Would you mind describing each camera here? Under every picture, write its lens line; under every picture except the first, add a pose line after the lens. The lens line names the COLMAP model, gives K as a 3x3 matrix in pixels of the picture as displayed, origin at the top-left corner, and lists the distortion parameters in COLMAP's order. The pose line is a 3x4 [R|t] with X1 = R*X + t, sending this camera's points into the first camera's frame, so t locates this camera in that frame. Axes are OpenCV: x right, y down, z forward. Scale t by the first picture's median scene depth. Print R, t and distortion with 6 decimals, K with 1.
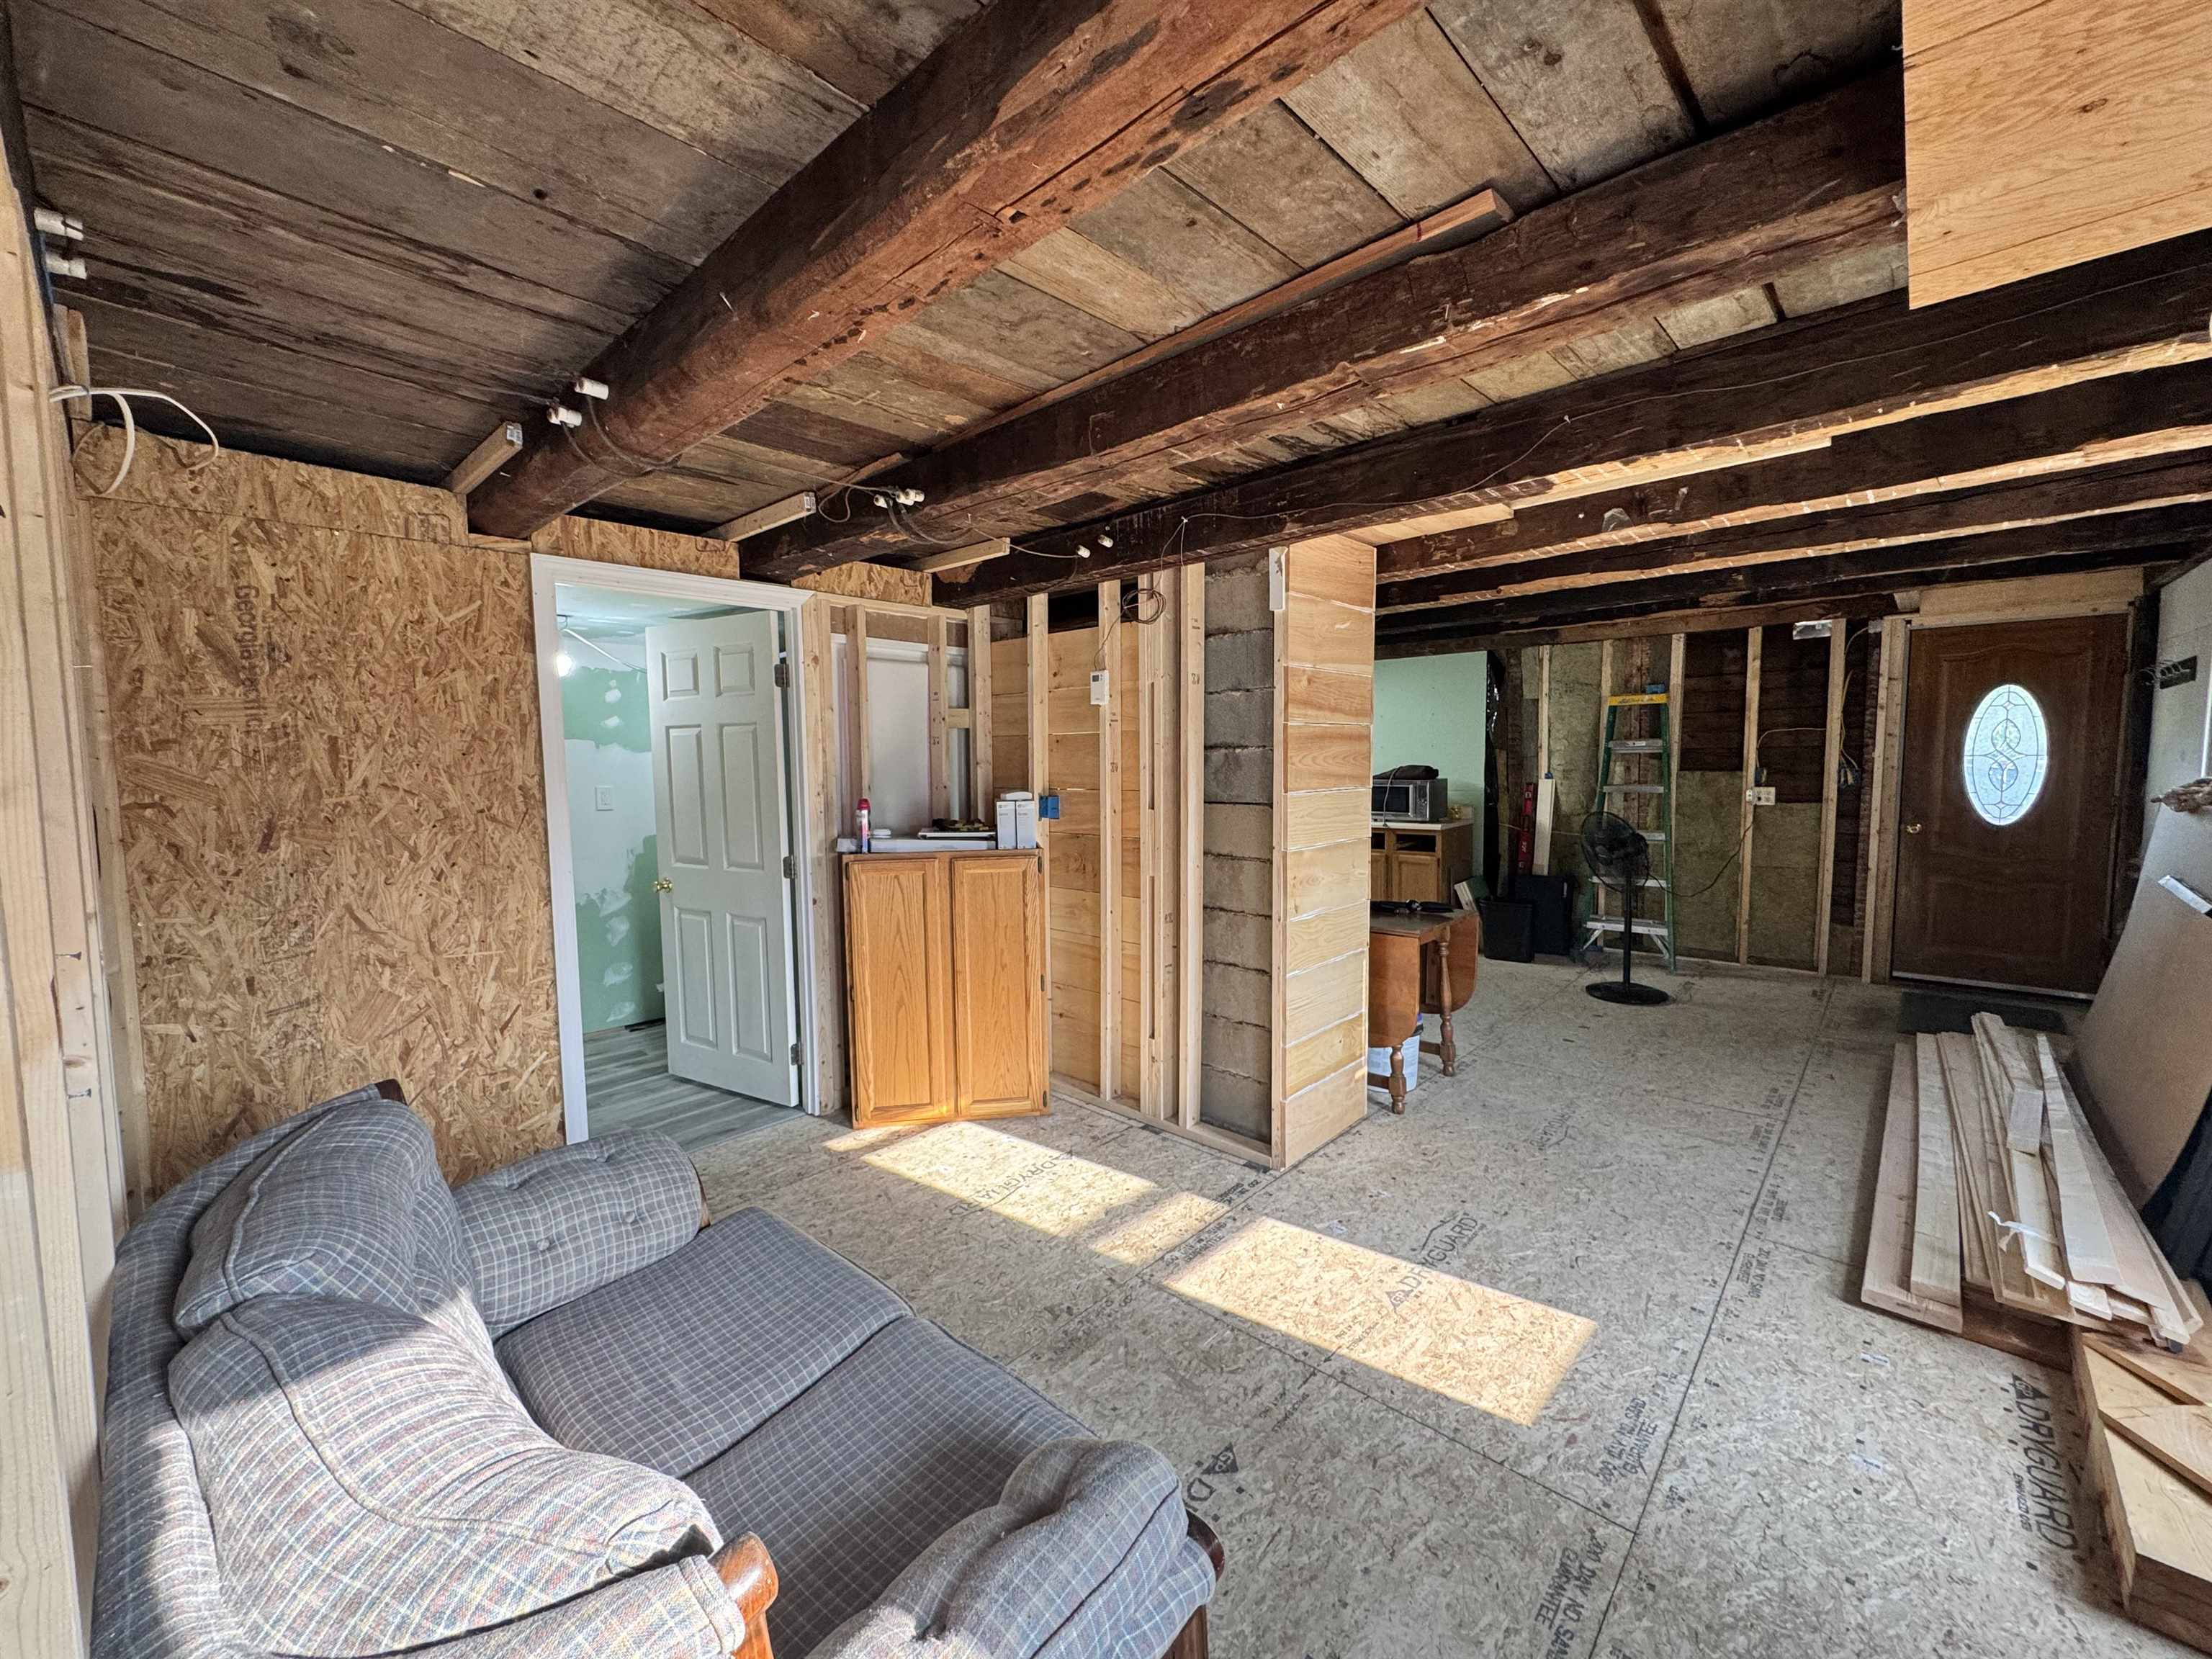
lens RADIAL K [[880.1, 0, 1104.7], [0, 880.1, 822.0], [0, 0, 1]] dist [-0.001108, 0.000625]
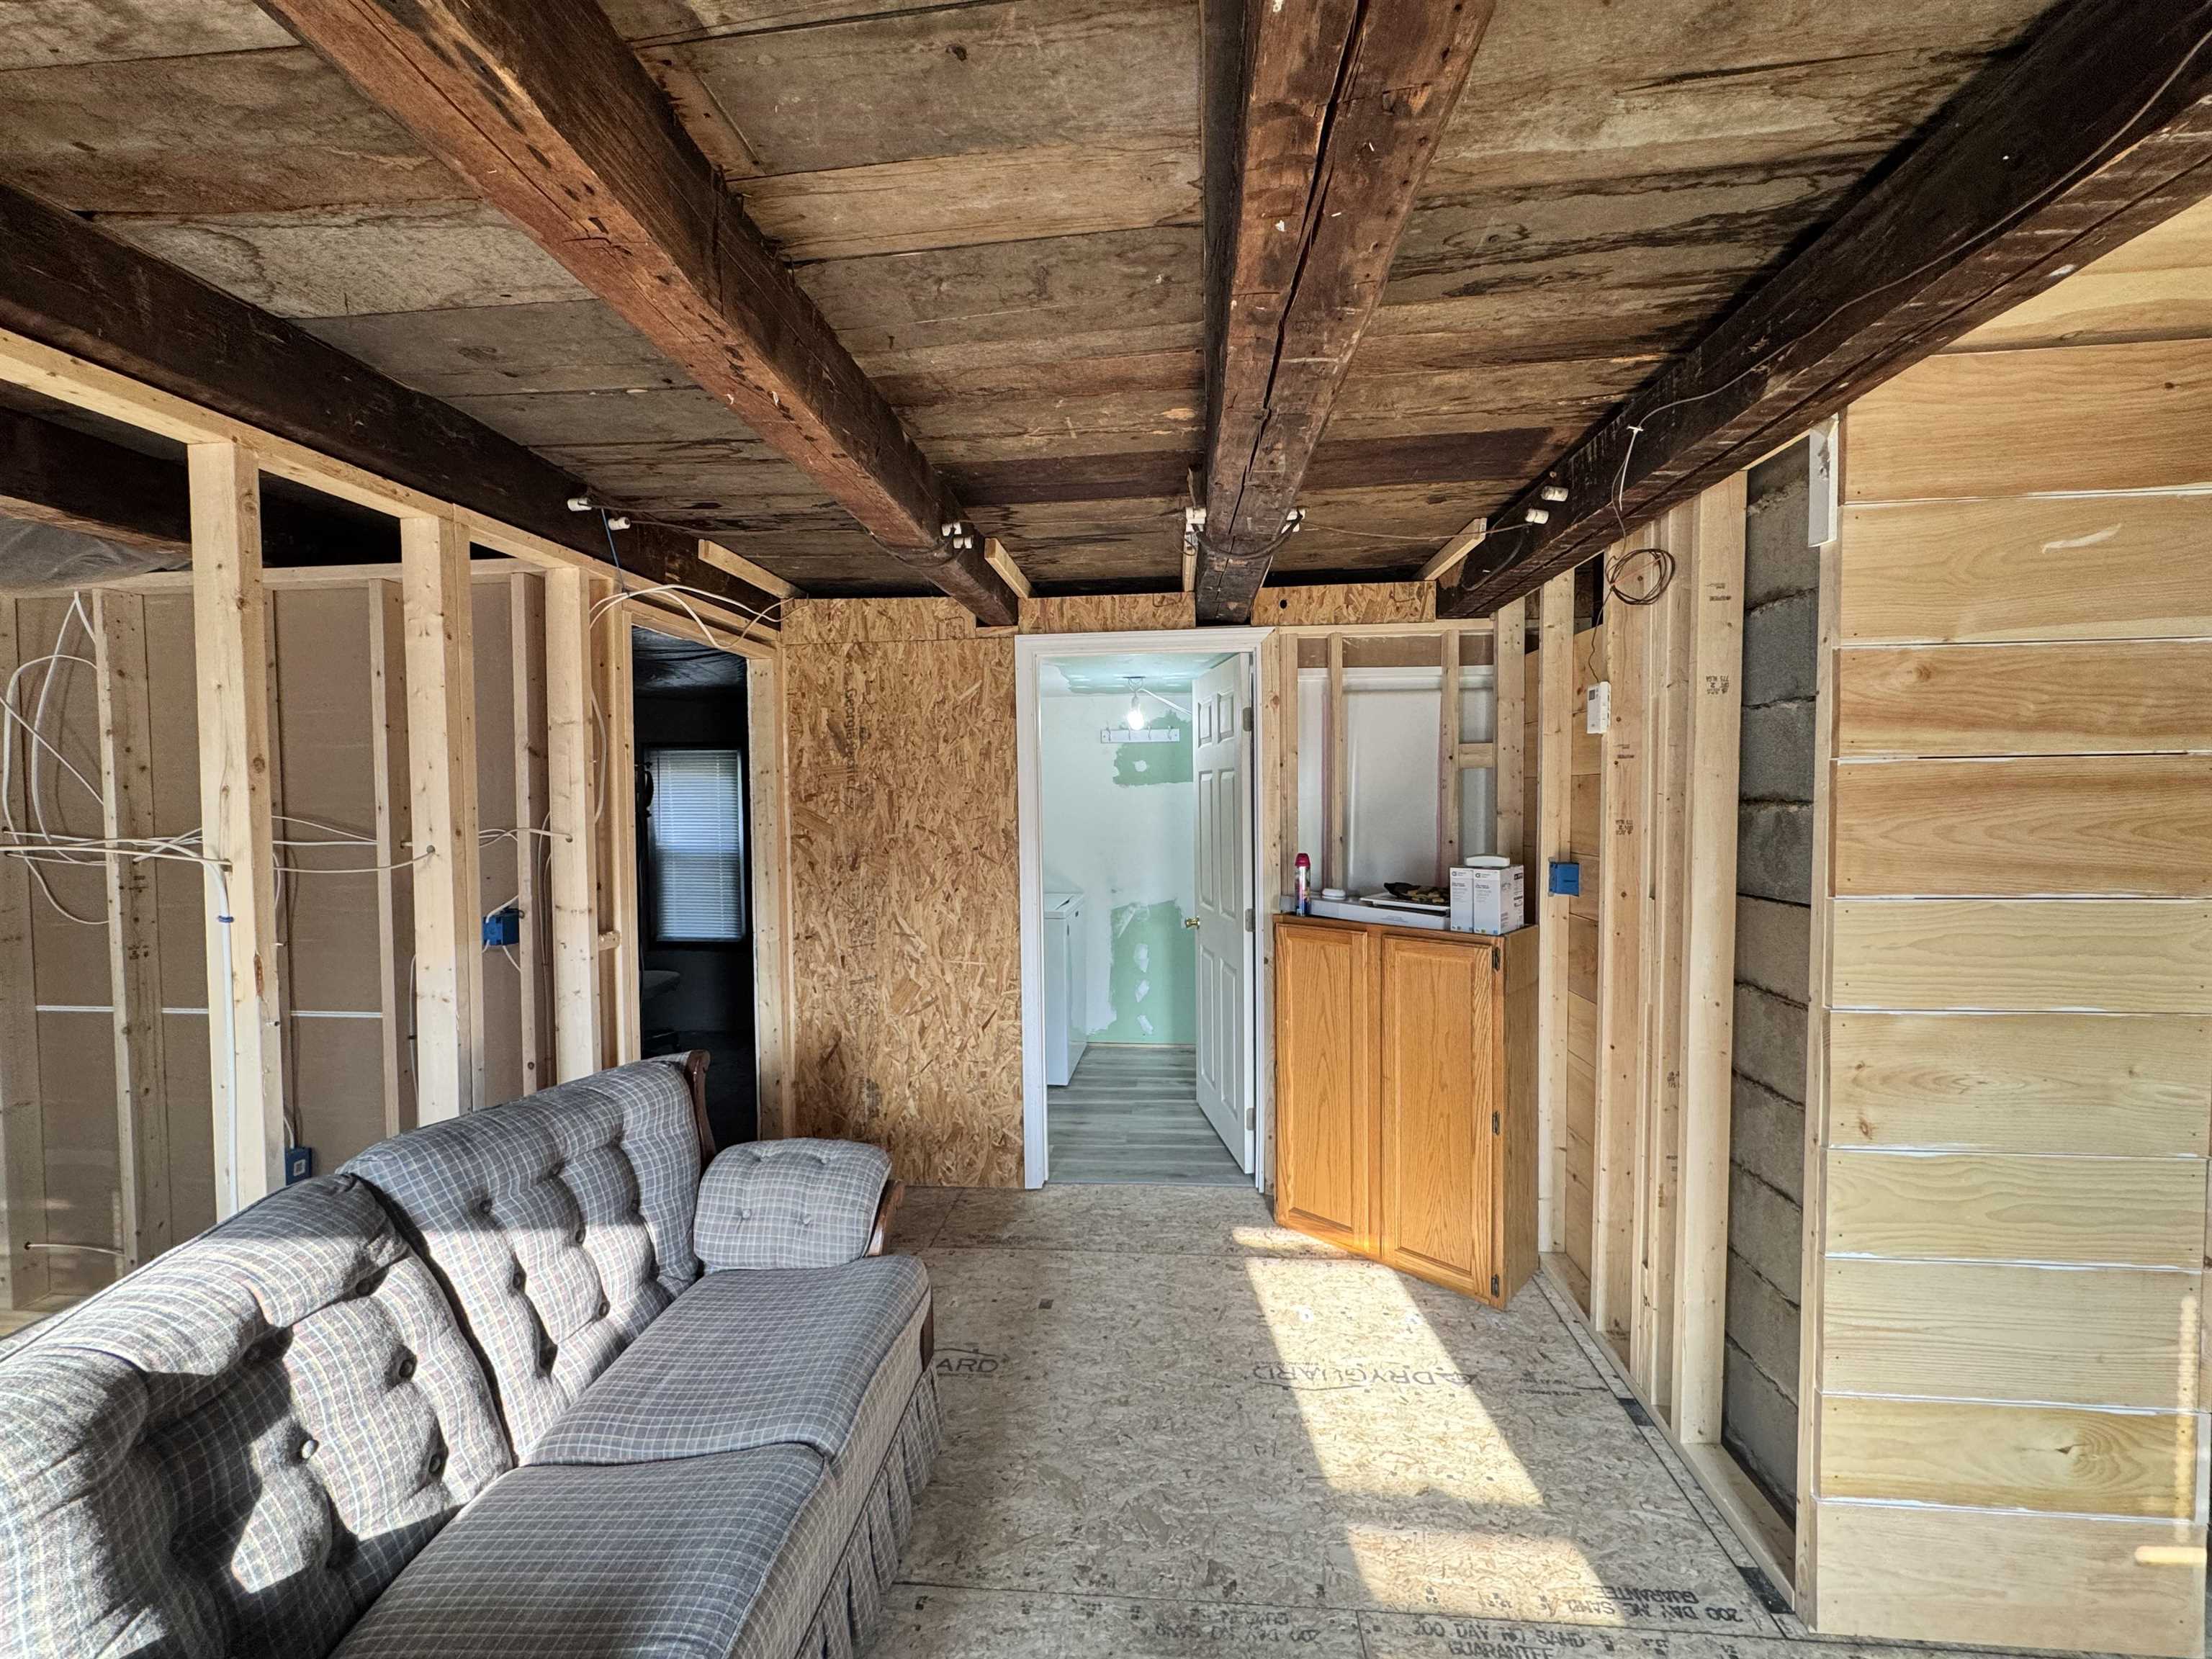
lens RADIAL K [[880.1, 0, 1102.4], [0, 880.1, 821.8], [0, 0, 1]] dist [-0.001108, 0.000625]
pose [[0.607084, 0.031127, -0.794028, 0.304510], [-0.055030, 0.998480, -0.002931, -0.044487], [0.792730, 0.045475, 0.607874, 0.302736]]
